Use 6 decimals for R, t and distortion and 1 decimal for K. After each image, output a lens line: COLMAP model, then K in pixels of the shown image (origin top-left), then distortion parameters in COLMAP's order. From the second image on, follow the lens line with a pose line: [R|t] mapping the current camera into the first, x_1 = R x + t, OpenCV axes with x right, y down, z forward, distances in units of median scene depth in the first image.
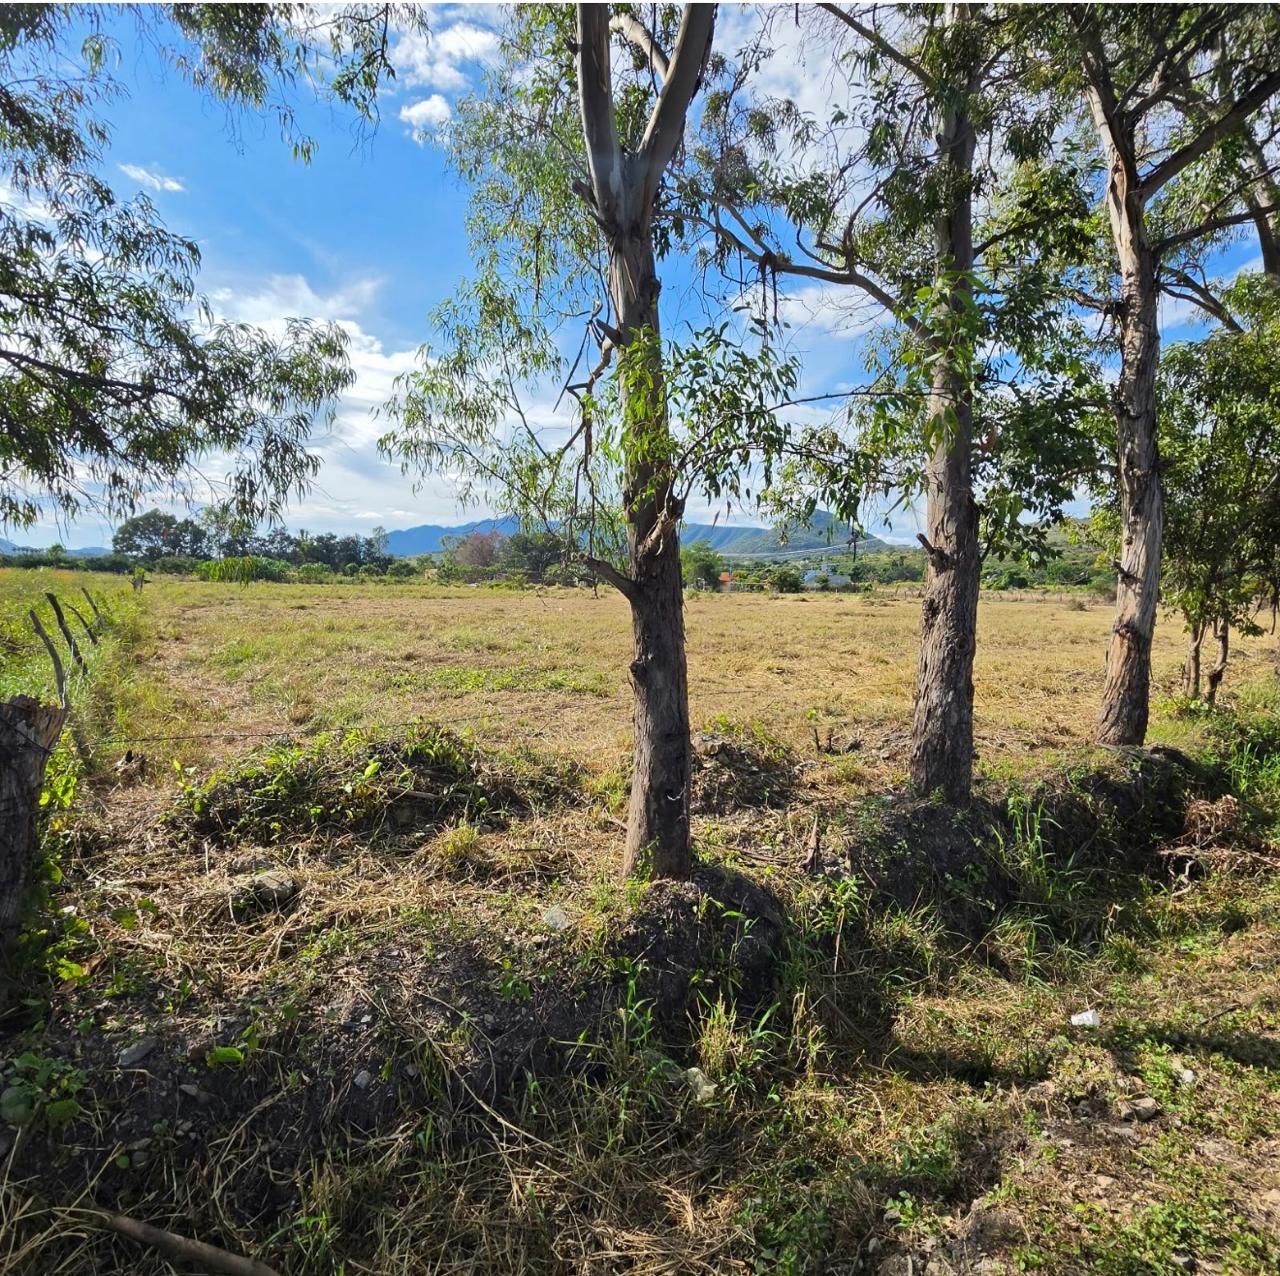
lens RADIAL K [[665.7, 0, 642.5], [0, 665.7, 640.7], [0, 0, 1]] dist [0.000960, -0.001094]
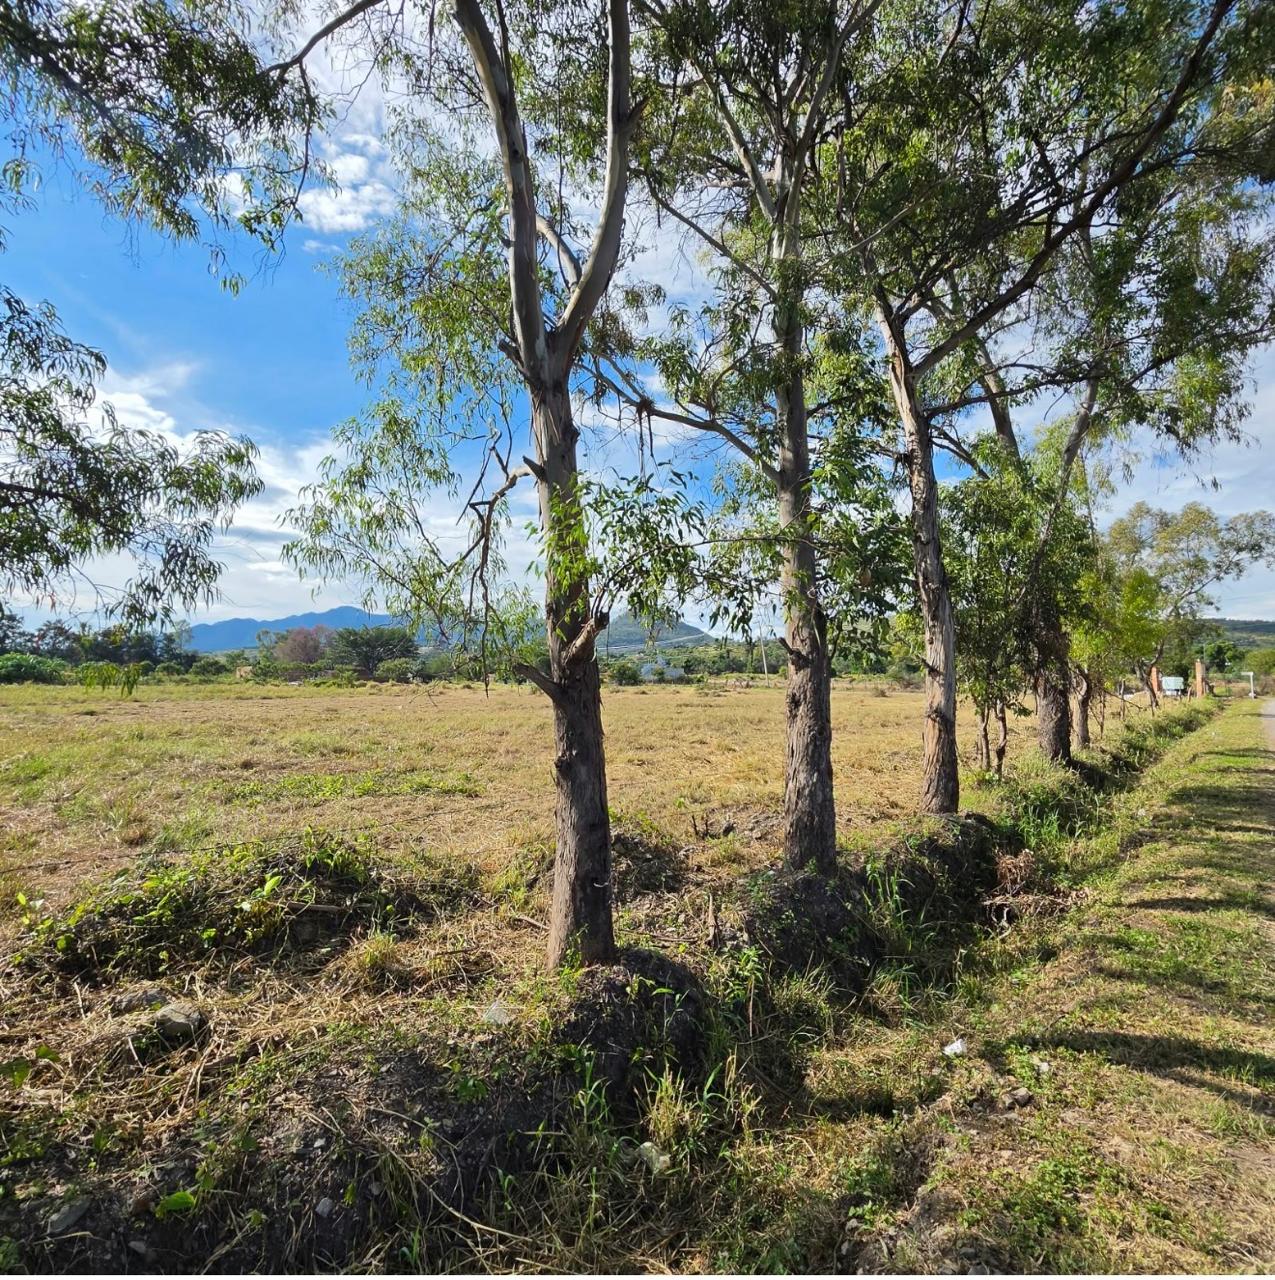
lens RADIAL K [[665.7, 0, 633.7], [0, 665.7, 640.4], [0, 0, 1]] dist [0.000960, -0.001094]
pose [[0.974210, -0.001858, 0.225637, -0.111189], [0.033607, 0.990007, -0.136952, -0.003873], [-0.223128, 0.141003, 0.964537, -0.080996]]
